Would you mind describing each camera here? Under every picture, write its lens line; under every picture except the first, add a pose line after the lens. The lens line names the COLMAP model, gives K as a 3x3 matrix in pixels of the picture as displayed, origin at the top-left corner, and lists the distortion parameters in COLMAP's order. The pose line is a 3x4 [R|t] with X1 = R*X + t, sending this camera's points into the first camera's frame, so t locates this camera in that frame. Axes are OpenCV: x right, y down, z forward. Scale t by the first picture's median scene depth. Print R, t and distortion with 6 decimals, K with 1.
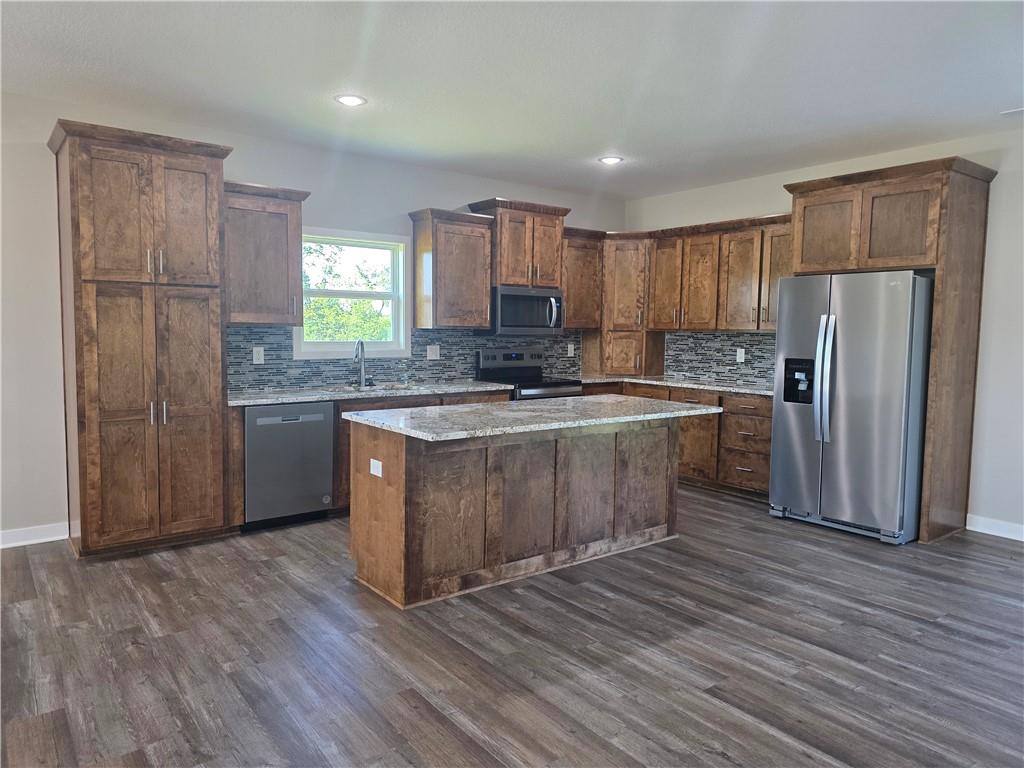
lens RADIAL K [[696.0, 0, 511.6], [0, 696.0, 382.3], [0, 0, 1]] dist [0.045553, -0.041346]
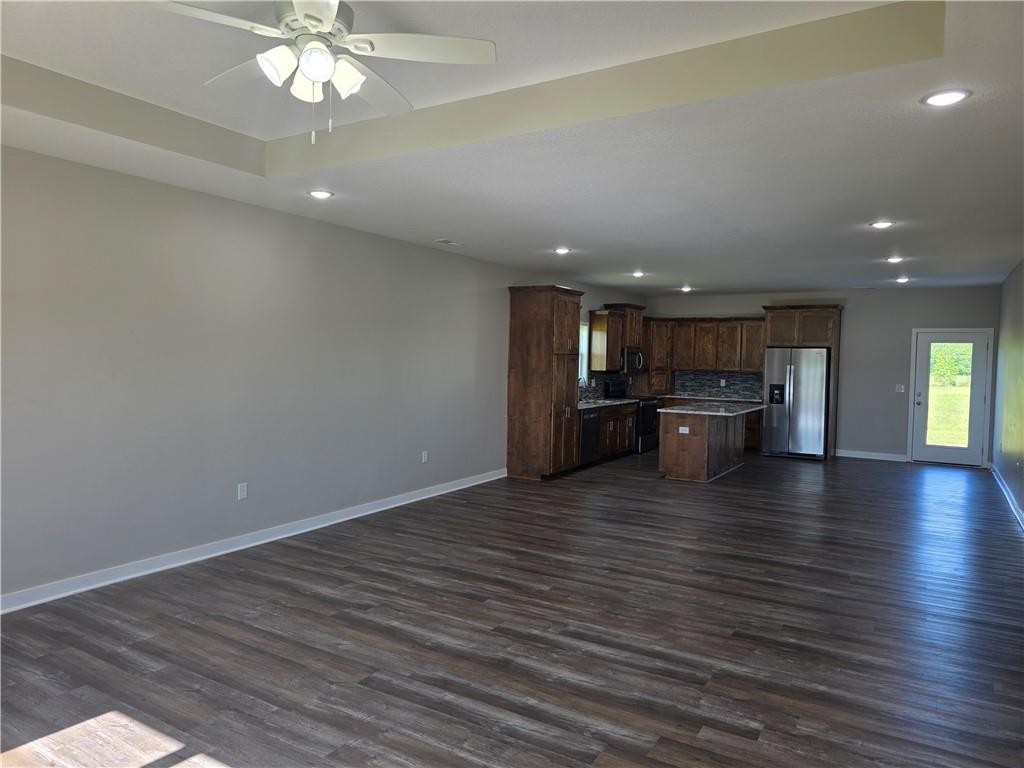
lens RADIAL K [[696.0, 0, 513.5], [0, 696.0, 382.1], [0, 0, 1]] dist [0.045553, -0.041346]
pose [[0.933921, -0.010287, 0.357332, -0.965807], [0.023666, 0.999172, -0.033089, 0.011195], [-0.356696, 0.039359, 0.933391, -0.656508]]
